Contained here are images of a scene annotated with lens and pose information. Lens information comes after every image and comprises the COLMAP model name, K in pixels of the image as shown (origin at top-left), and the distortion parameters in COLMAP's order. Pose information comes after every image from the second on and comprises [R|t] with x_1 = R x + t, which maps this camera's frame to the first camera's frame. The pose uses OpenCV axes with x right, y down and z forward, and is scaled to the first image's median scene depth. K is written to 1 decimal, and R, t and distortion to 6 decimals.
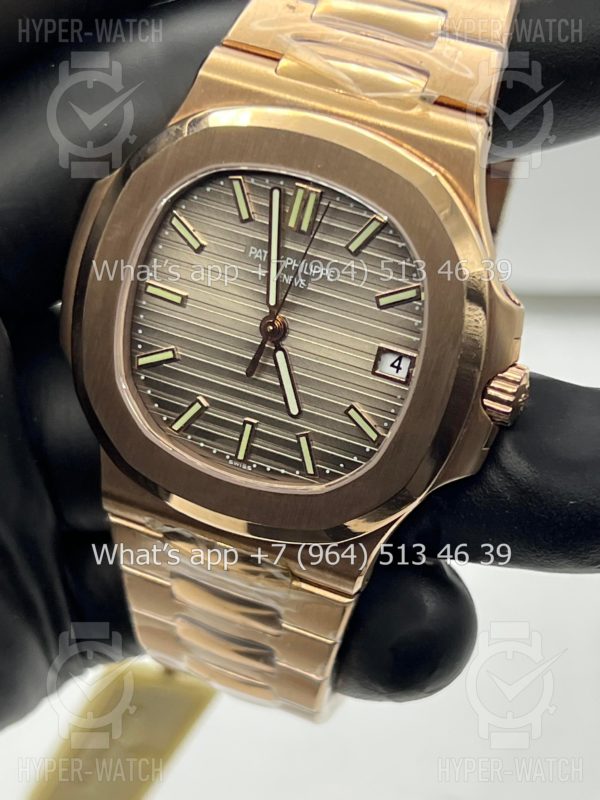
lens RADIAL K [[1946.1, 0, 300.1], [0, 1946.1, 400.5], [0, 0, 1]] dist [0.253687, 0.000000]
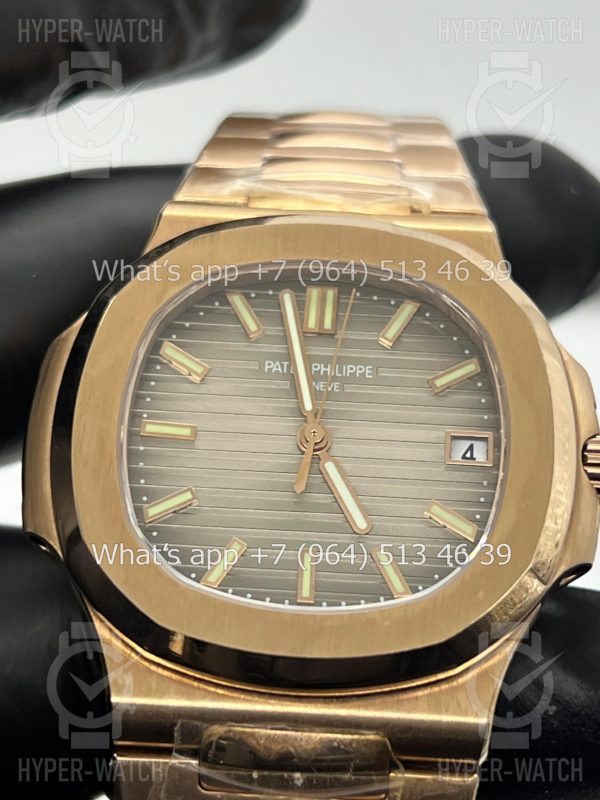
lens RADIAL K [[1946.1, 0, 303.9], [0, 1946.1, 396.6], [0, 0, 1]] dist [0.253687, 0.000000]
pose [[0.932871, -0.038789, 0.358116, -0.312032], [0.237109, 0.814546, -0.529429, 0.383264], [-0.271166, 0.578801, 0.769063, 0.356569]]
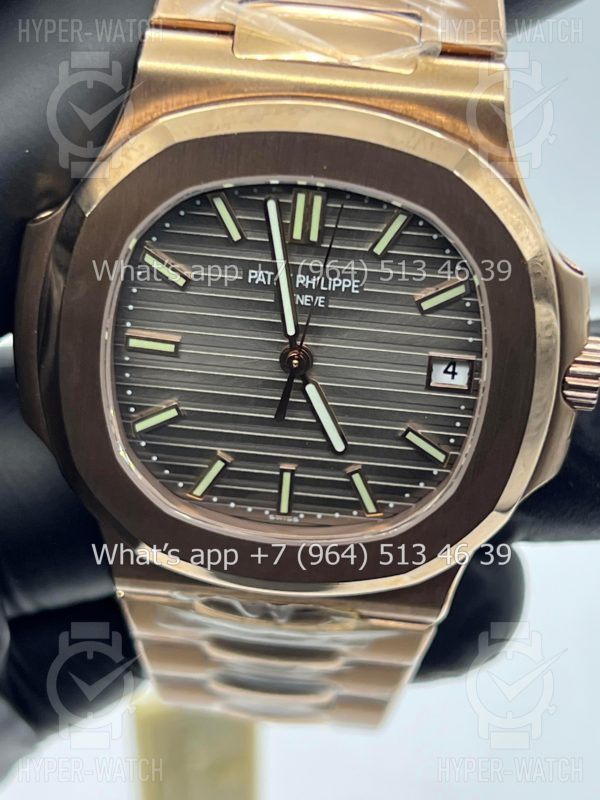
lens RADIAL K [[1946.1, 0, 297.3], [0, 1946.1, 394.7], [0, 0, 1]] dist [0.253687, 0.000000]
pose [[0.954707, -0.243726, 0.170683, -0.158404], [0.206530, 0.955742, 0.209529, -0.196334], [-0.214196, -0.164787, 0.962790, 0.199103]]
